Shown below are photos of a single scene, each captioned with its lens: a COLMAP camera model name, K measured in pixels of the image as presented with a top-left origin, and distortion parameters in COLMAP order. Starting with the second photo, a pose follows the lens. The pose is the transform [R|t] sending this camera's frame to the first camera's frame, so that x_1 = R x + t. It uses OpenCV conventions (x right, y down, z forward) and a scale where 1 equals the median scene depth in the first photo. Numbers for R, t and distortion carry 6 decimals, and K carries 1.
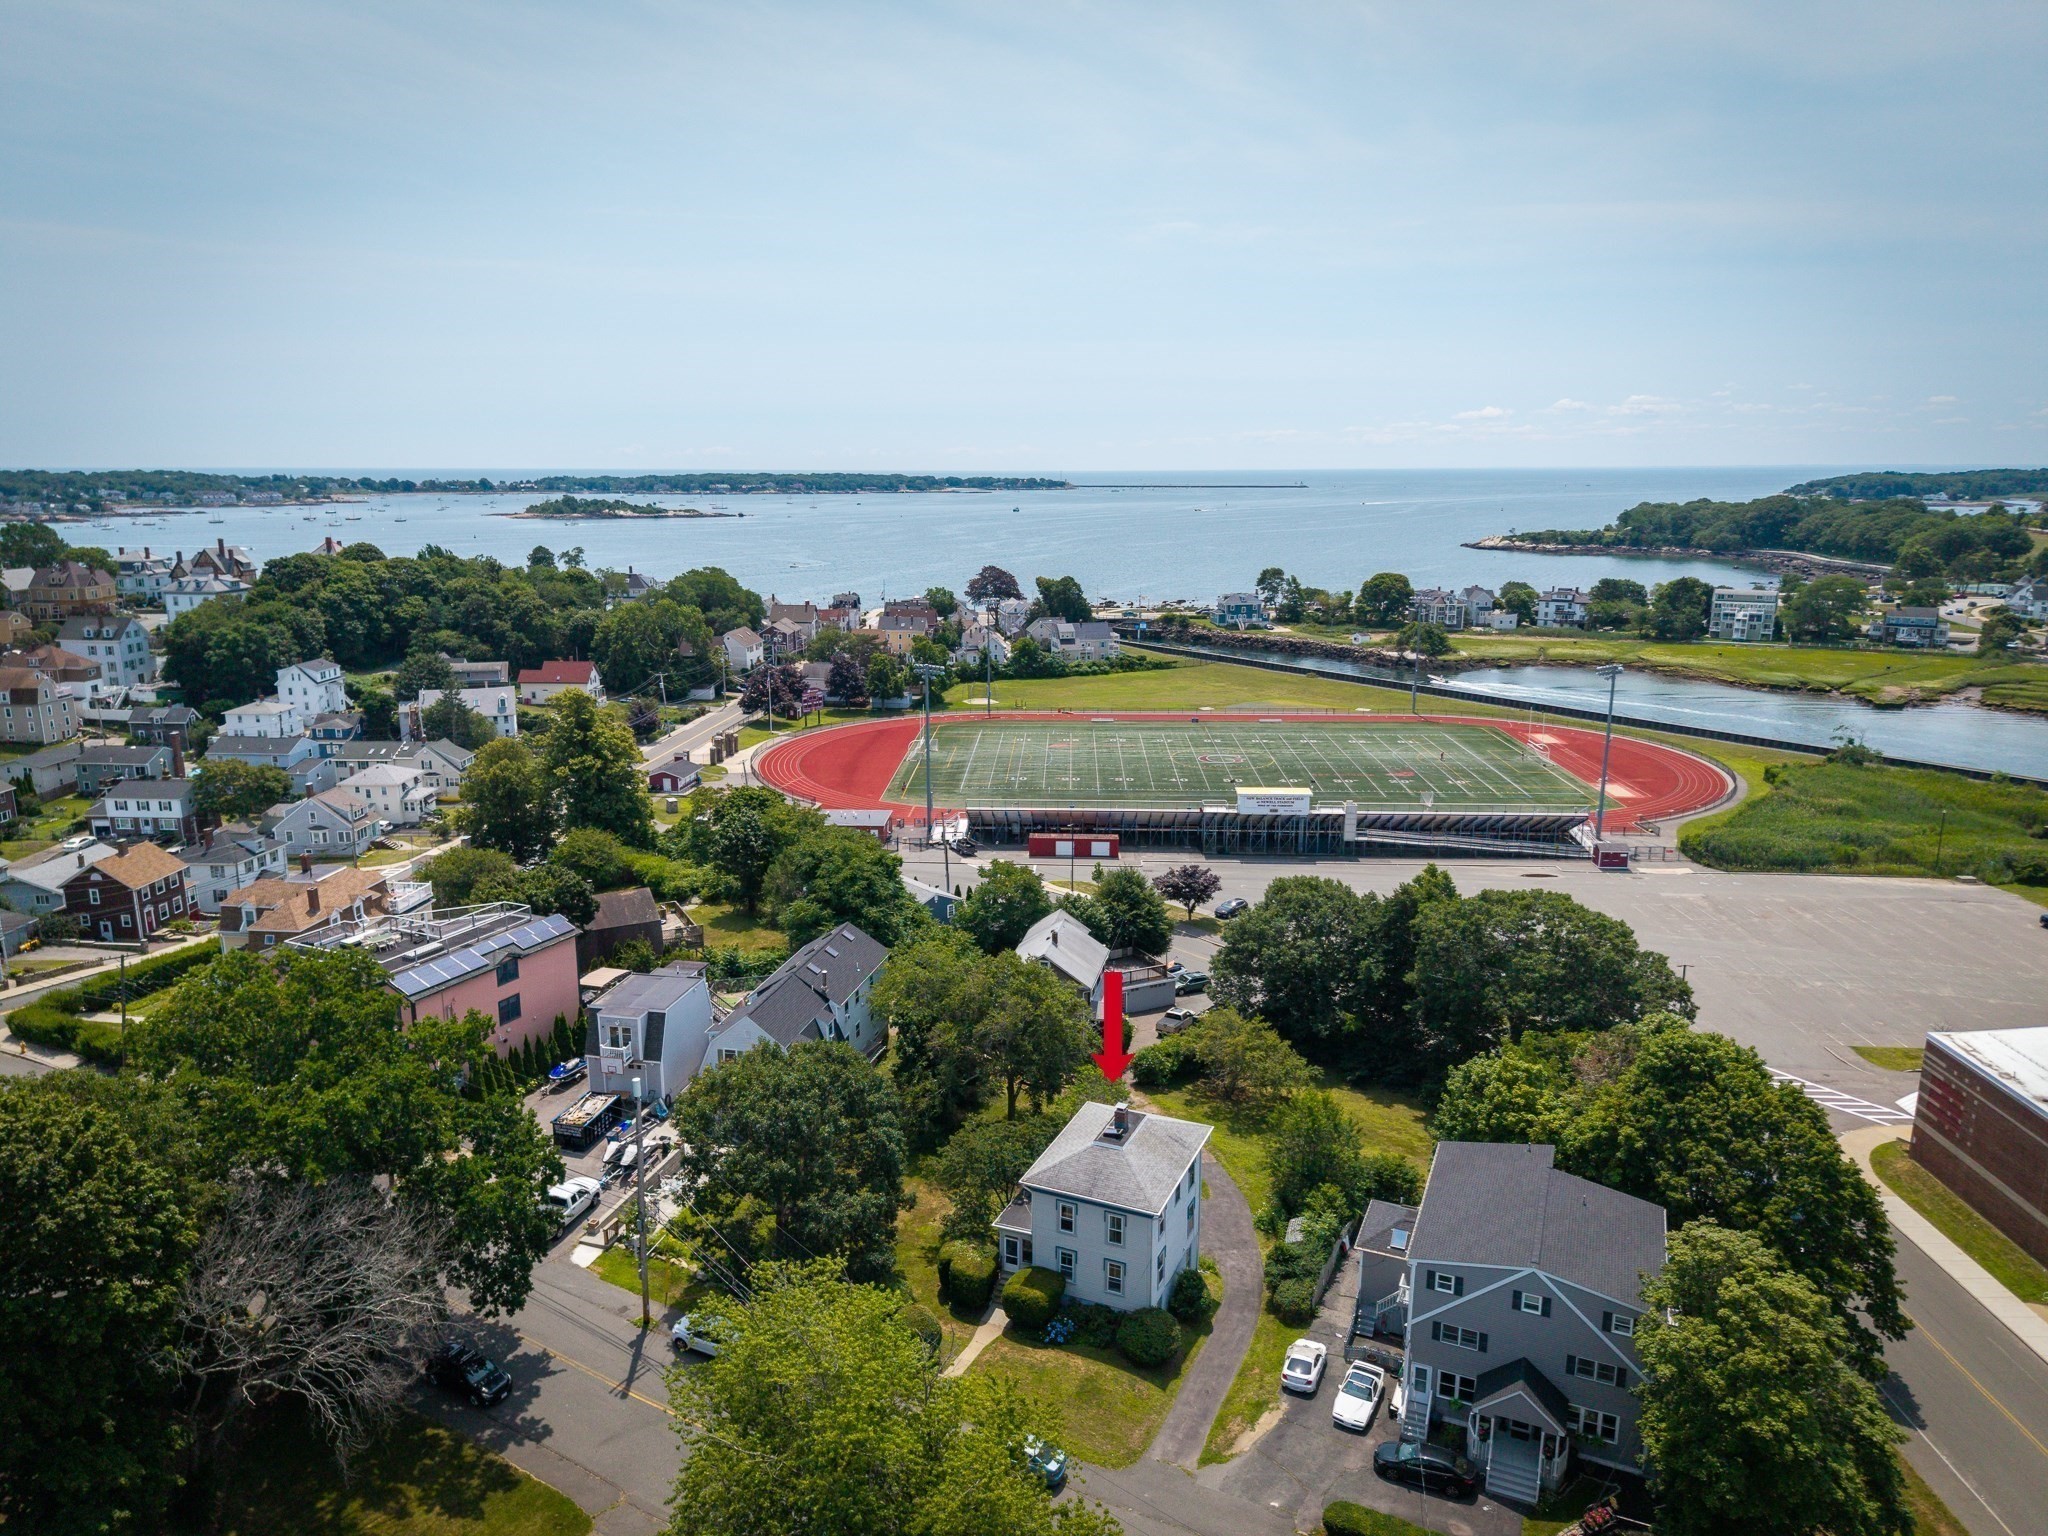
lens RADIAL K [[1367.2, 0, 1017.3], [0, 1367.2, 774.2], [0, 0, 1]] dist [0.058375, -0.051249]
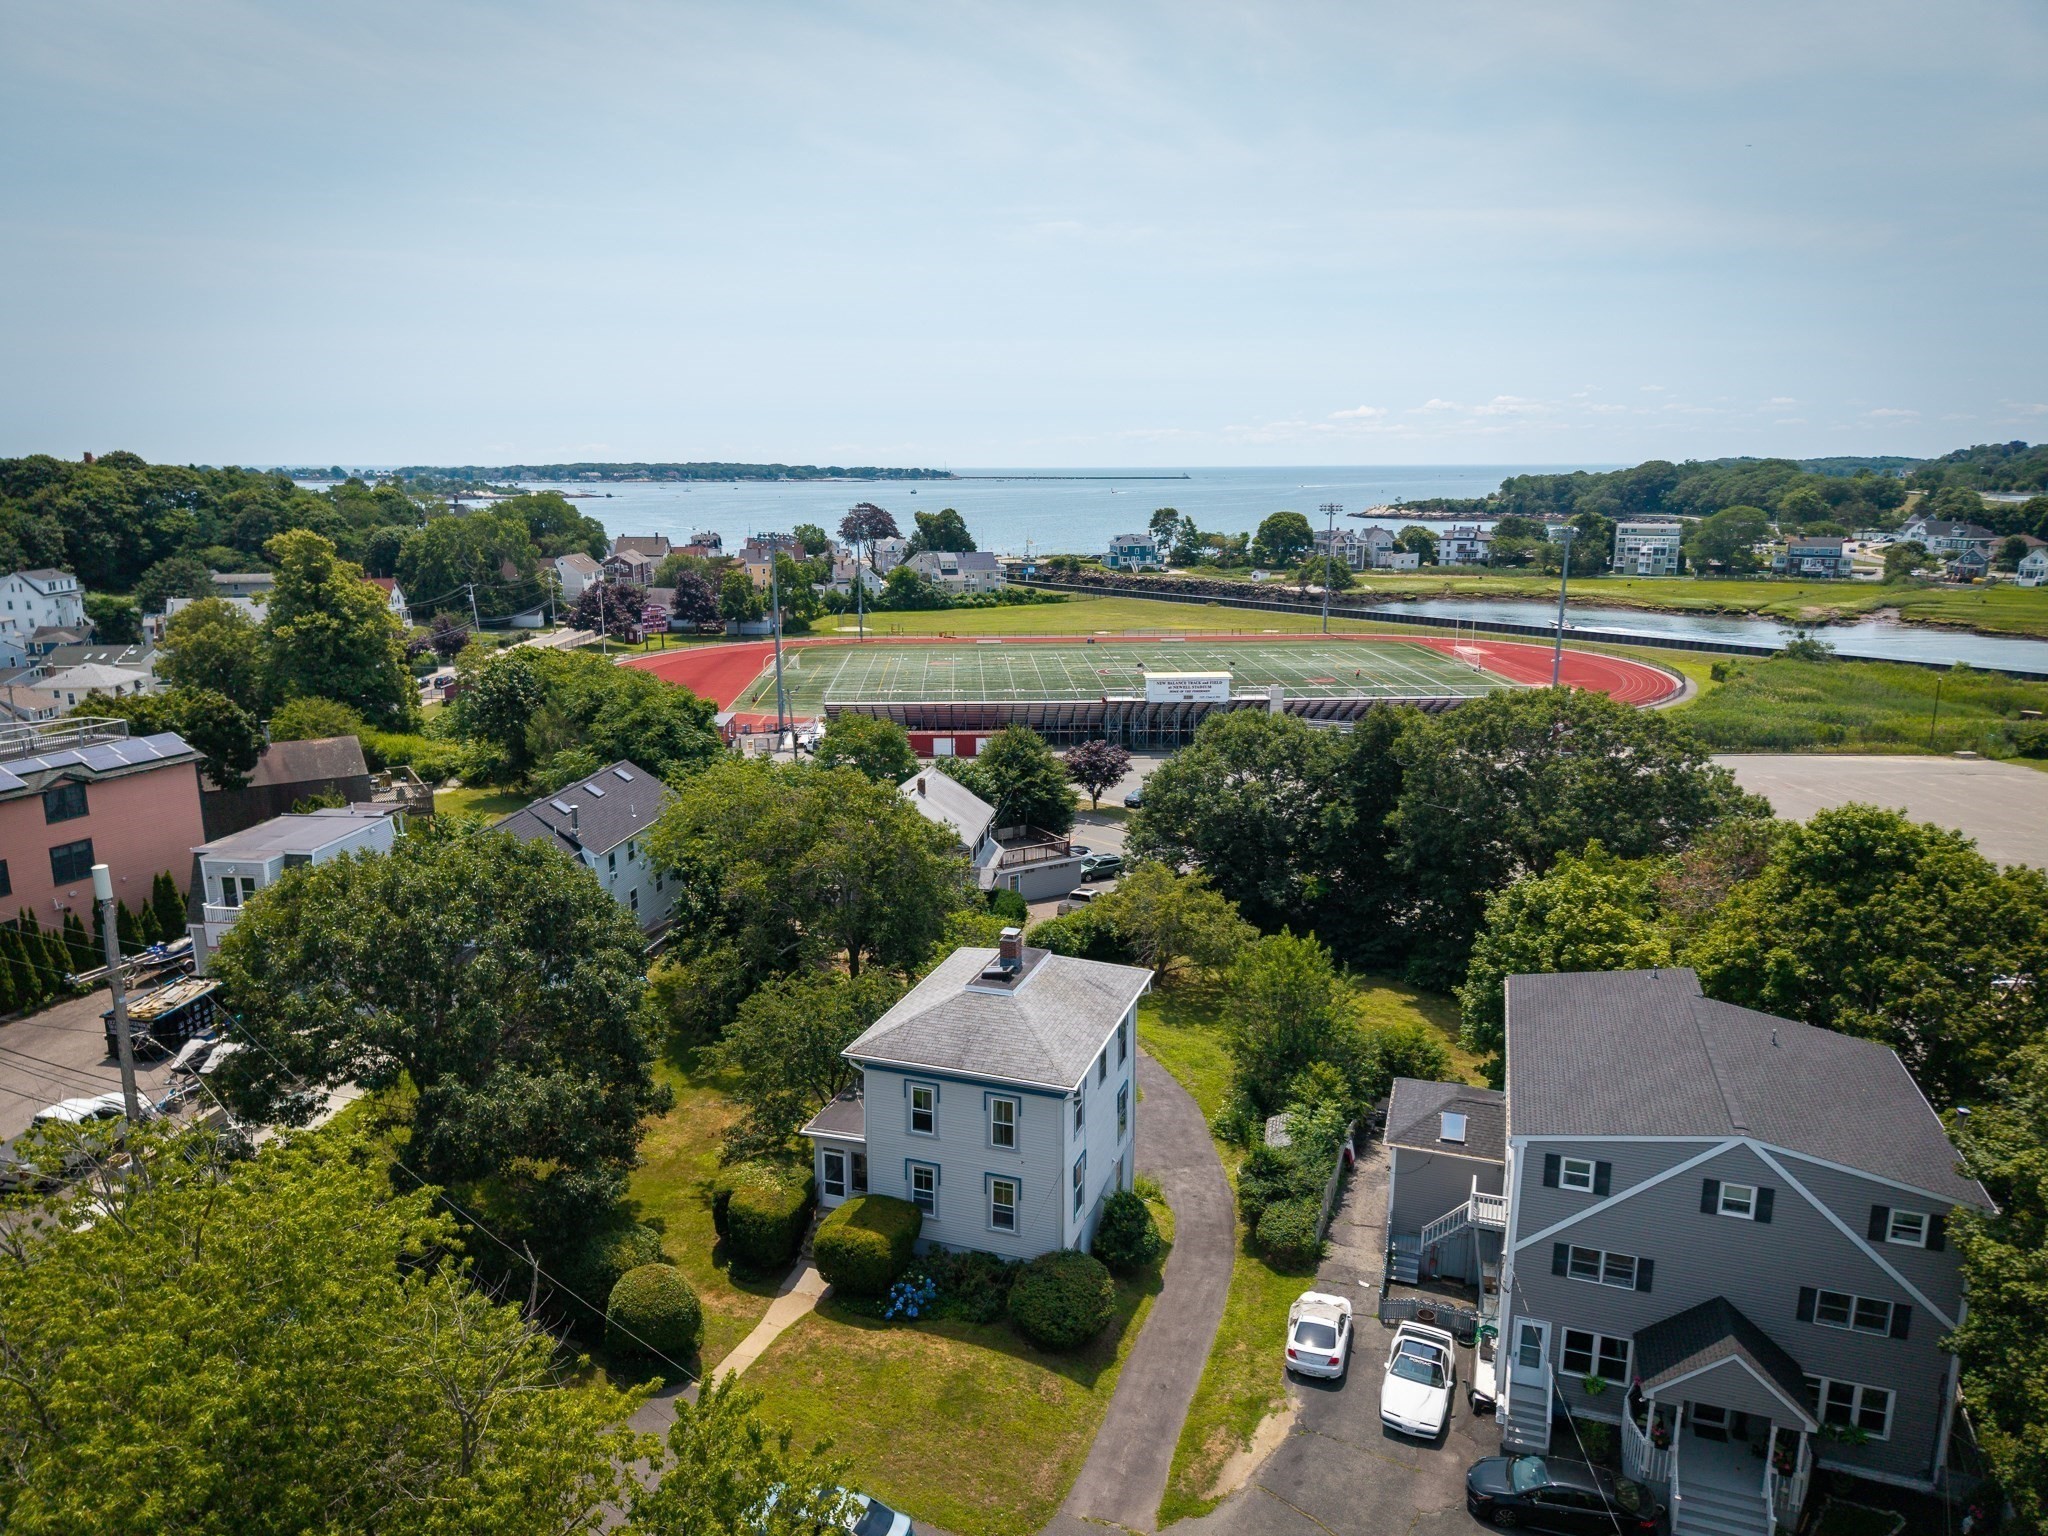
lens RADIAL K [[1367.2, 0, 1017.3], [0, 1367.2, 774.2], [0, 0, 1]] dist [0.058375, -0.051249]
pose [[0.996636, -0.019283, 0.079659, 0.013242], [0.019219, 0.999814, 0.001570, 0.071440], [-0.079675, -0.000033, 0.996821, 0.162396]]
